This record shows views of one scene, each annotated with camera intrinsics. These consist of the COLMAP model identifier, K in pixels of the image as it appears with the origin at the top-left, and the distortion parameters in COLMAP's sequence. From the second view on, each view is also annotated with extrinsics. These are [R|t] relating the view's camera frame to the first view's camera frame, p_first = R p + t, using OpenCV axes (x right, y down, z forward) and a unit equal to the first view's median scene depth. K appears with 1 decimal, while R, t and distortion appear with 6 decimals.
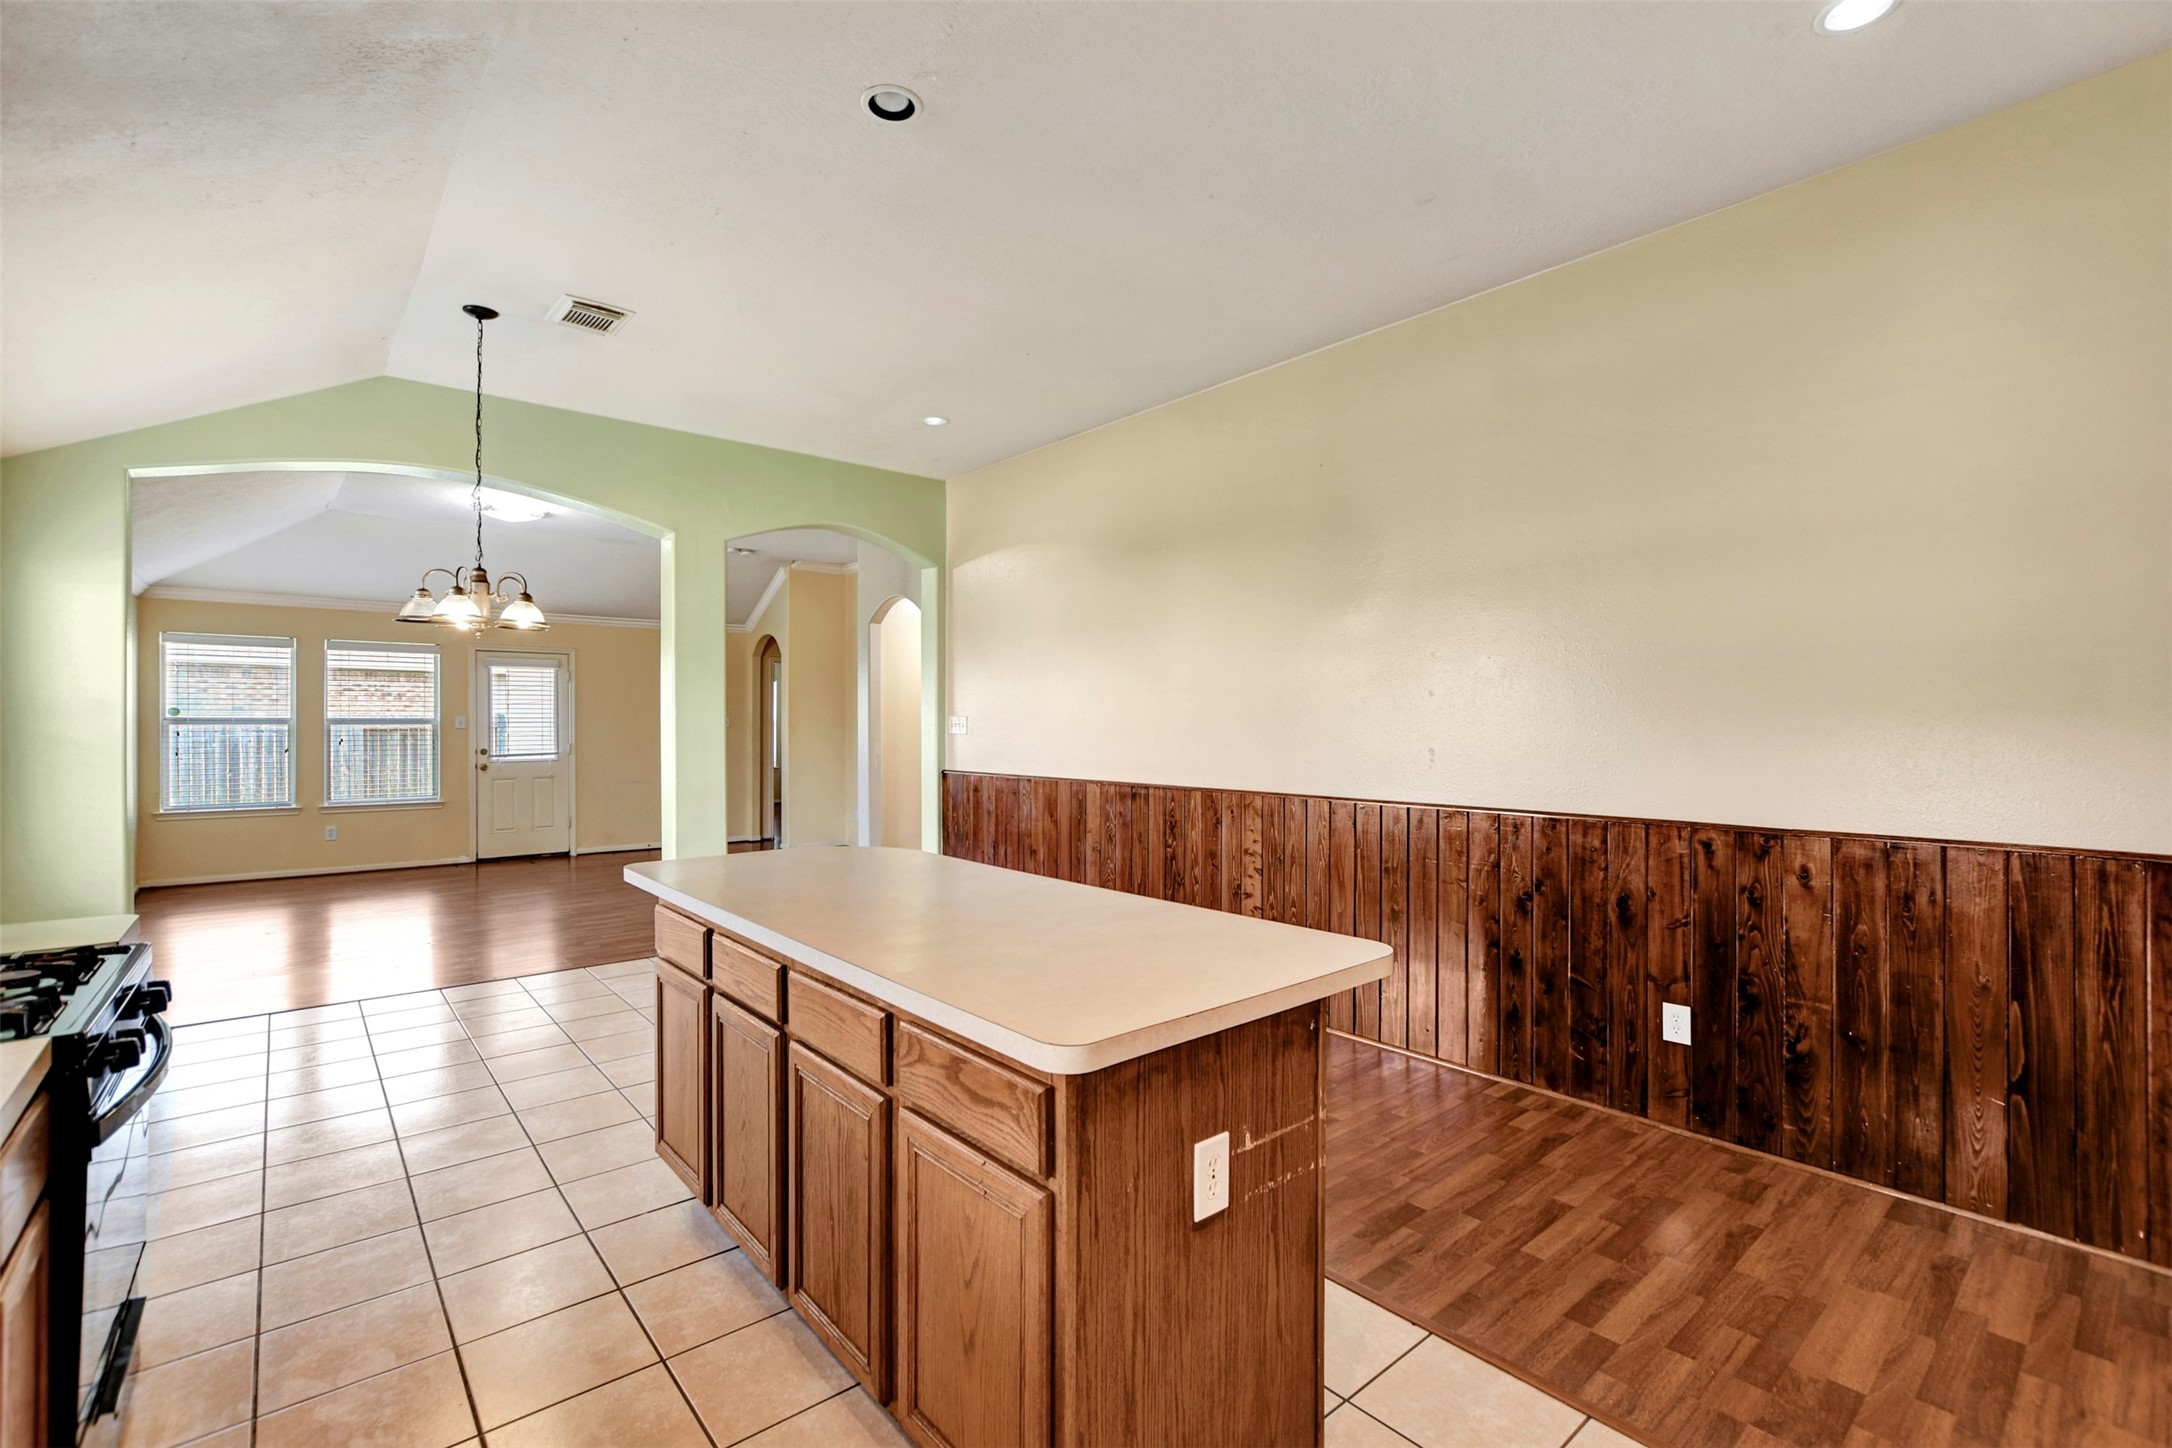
lens RADIAL K [[952.6, 0, 1072.3], [0, 952.6, 738.3], [0, 0, 1]] dist [-0.008142, 0.000321]
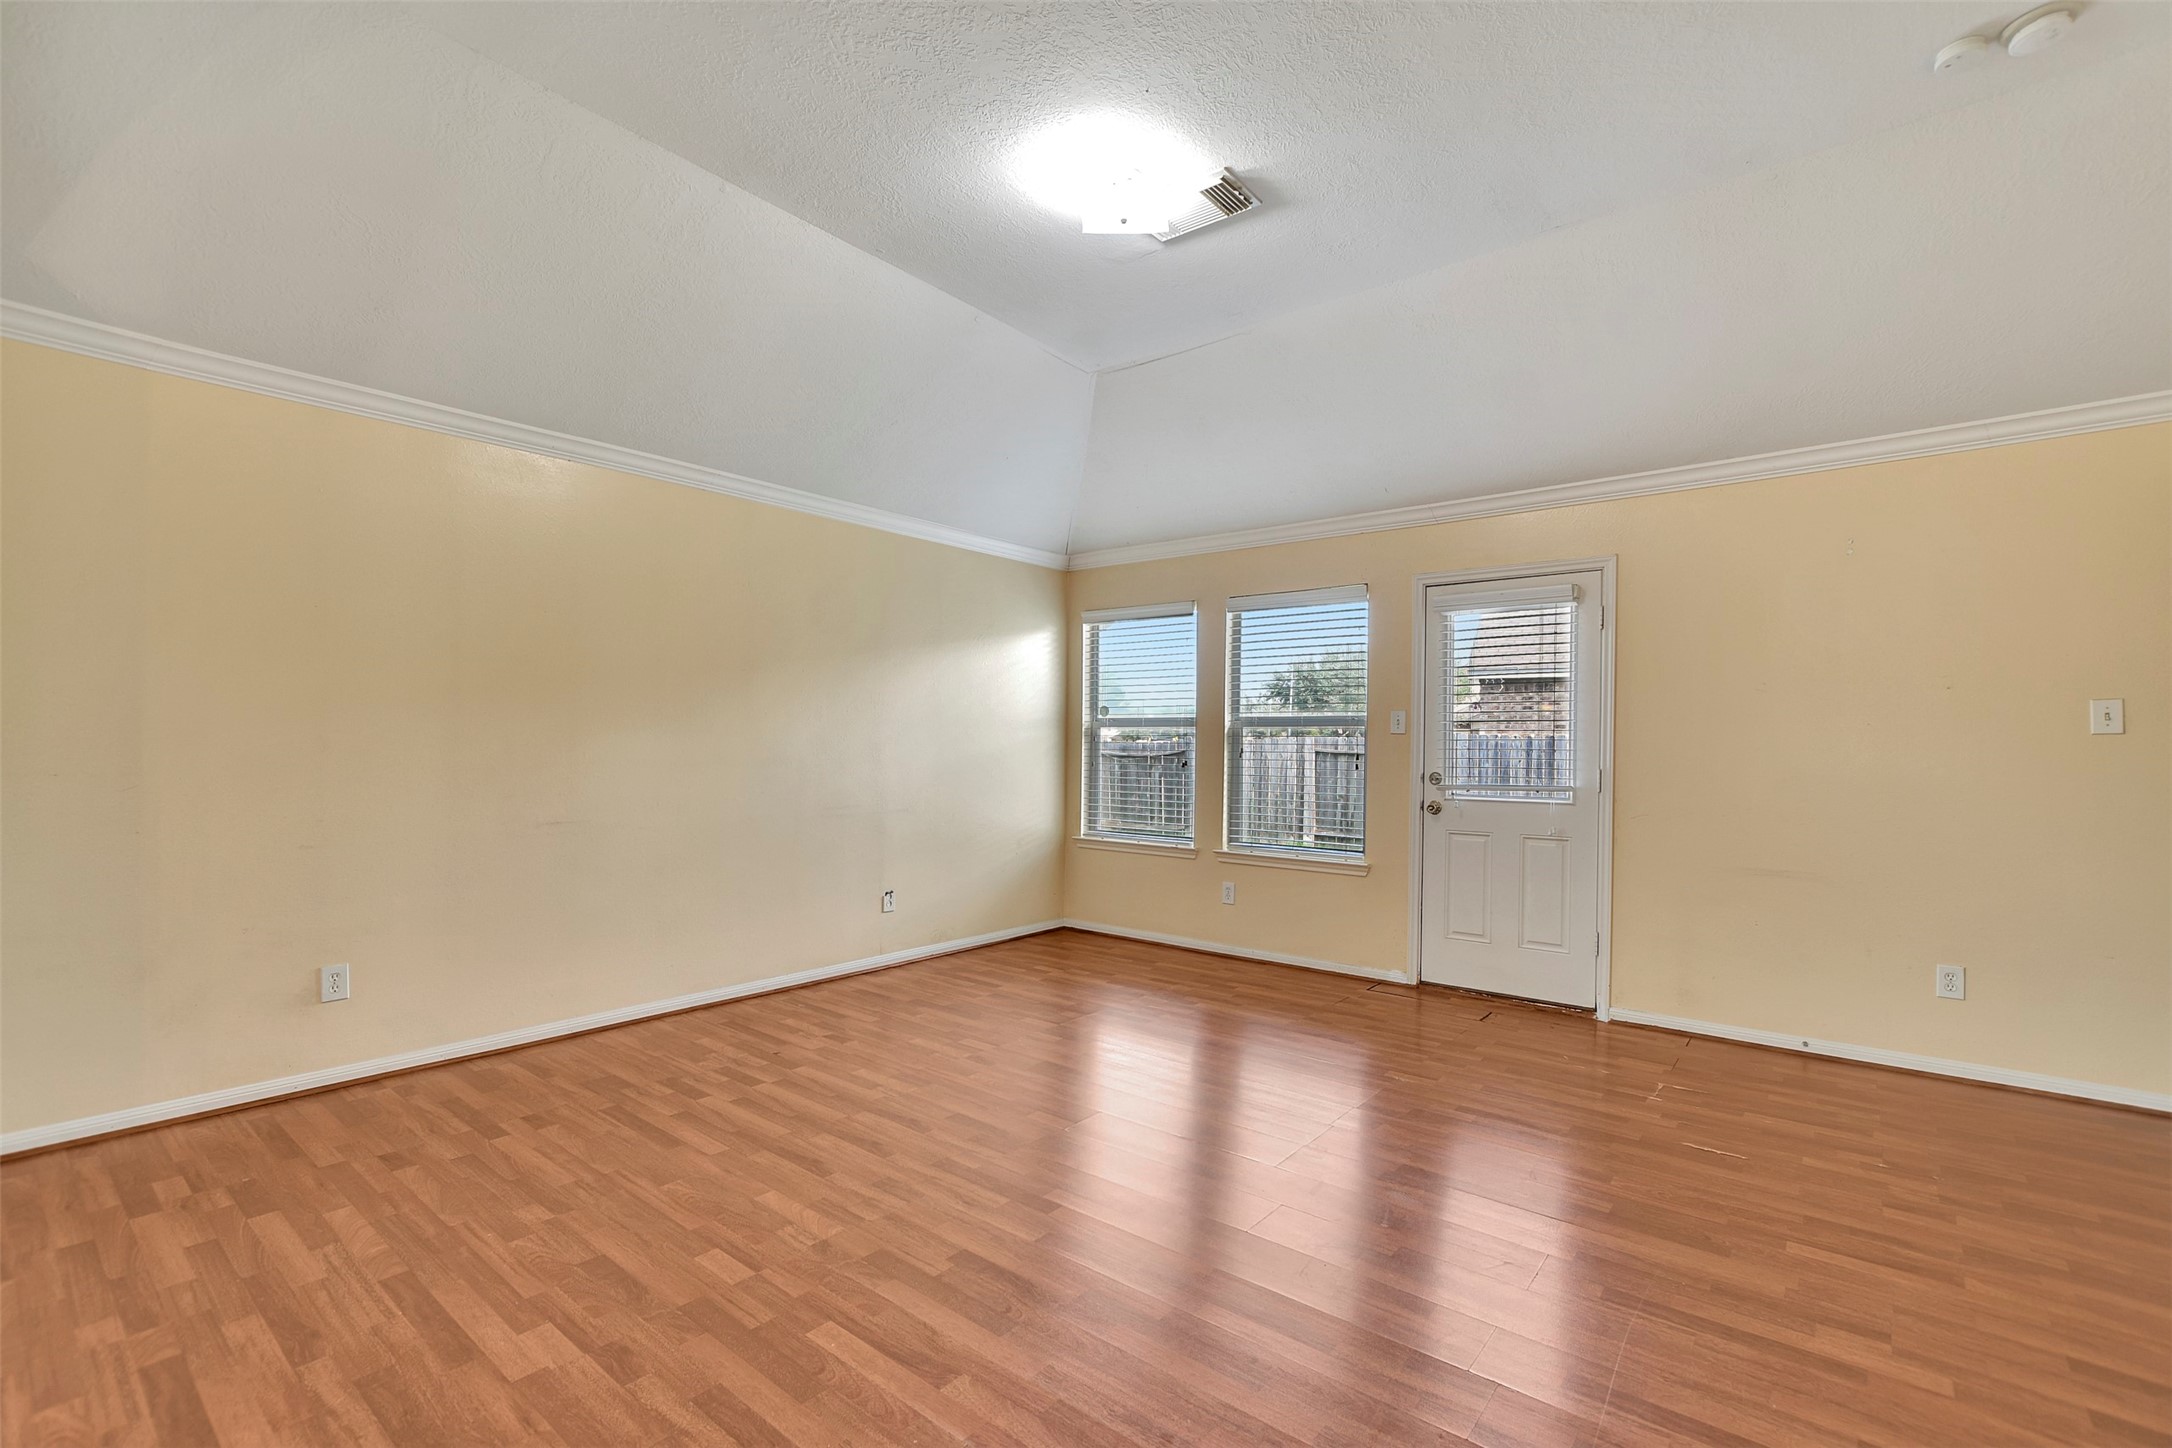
lens RADIAL K [[948.1, 0, 1077.2], [0, 948.1, 752.4], [0, 0, 1]] dist [-0.012753, 0.000181]
pose [[0.182604, 0.009192, -0.983144, -0.185268], [-0.028319, 0.999591, 0.004085, 0.004583], [0.982779, 0.027096, 0.182790, 0.900495]]
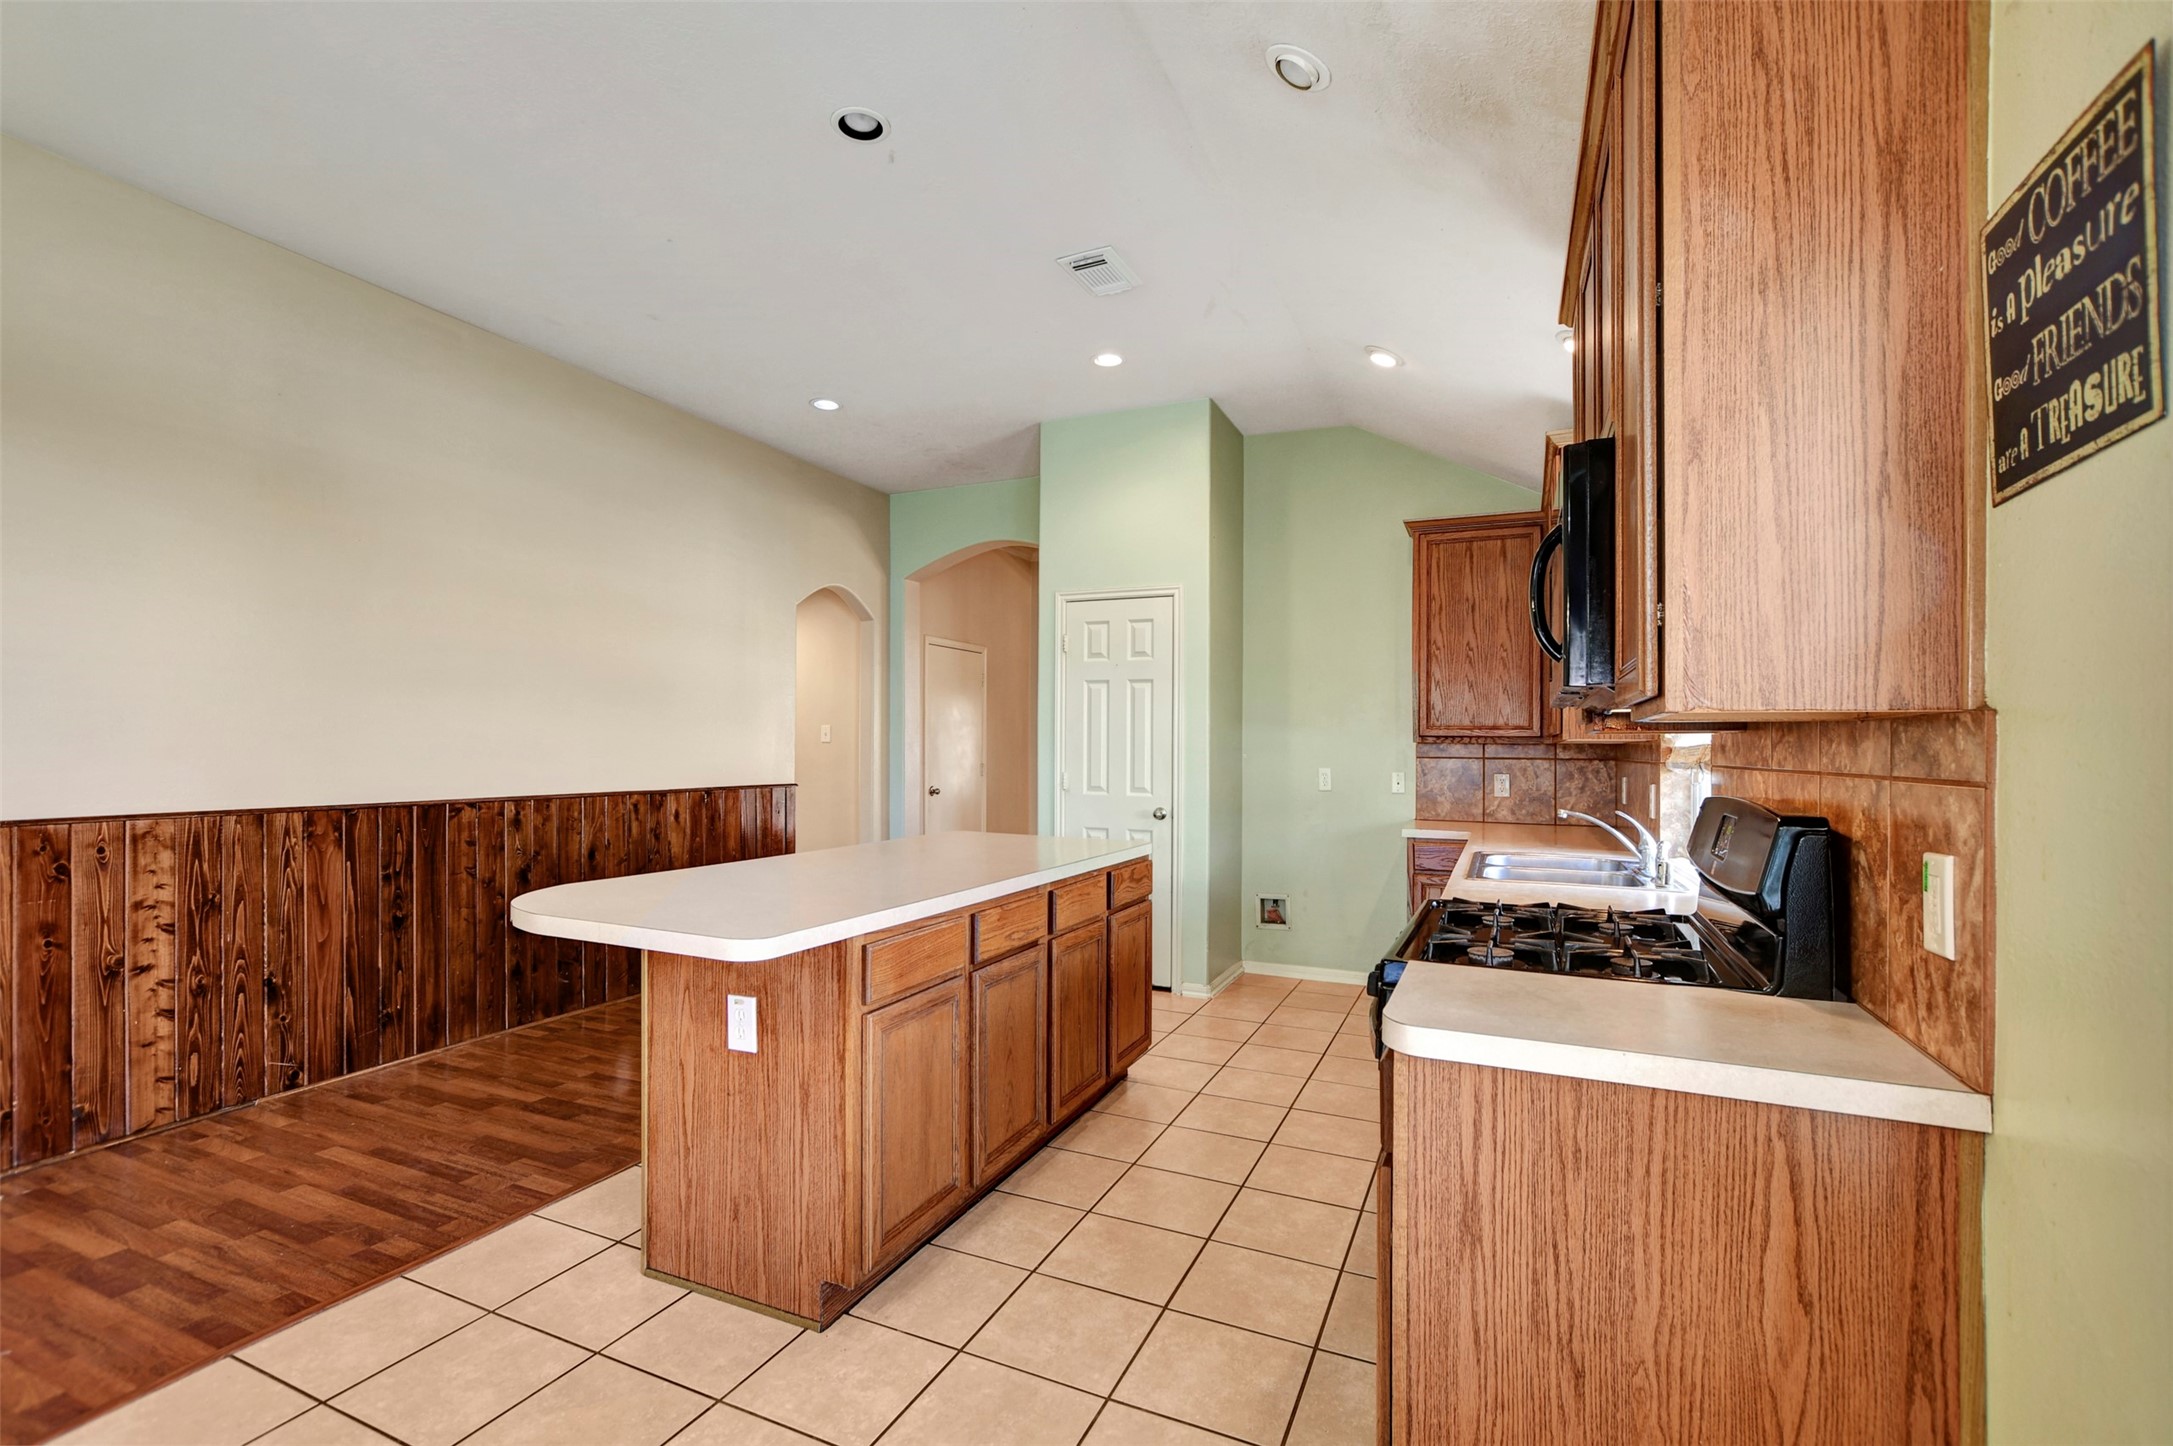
lens RADIAL K [[962.2, 0, 1073.0], [0, 962.2, 746.5], [0, 0, 1]] dist [-0.012493, -0.000217]
pose [[-0.427449, -0.002046, 0.904037, -0.442322], [0.008912, 0.999939, 0.006477, 0.005671], [-0.903995, 0.010826, -0.427405, 0.434791]]
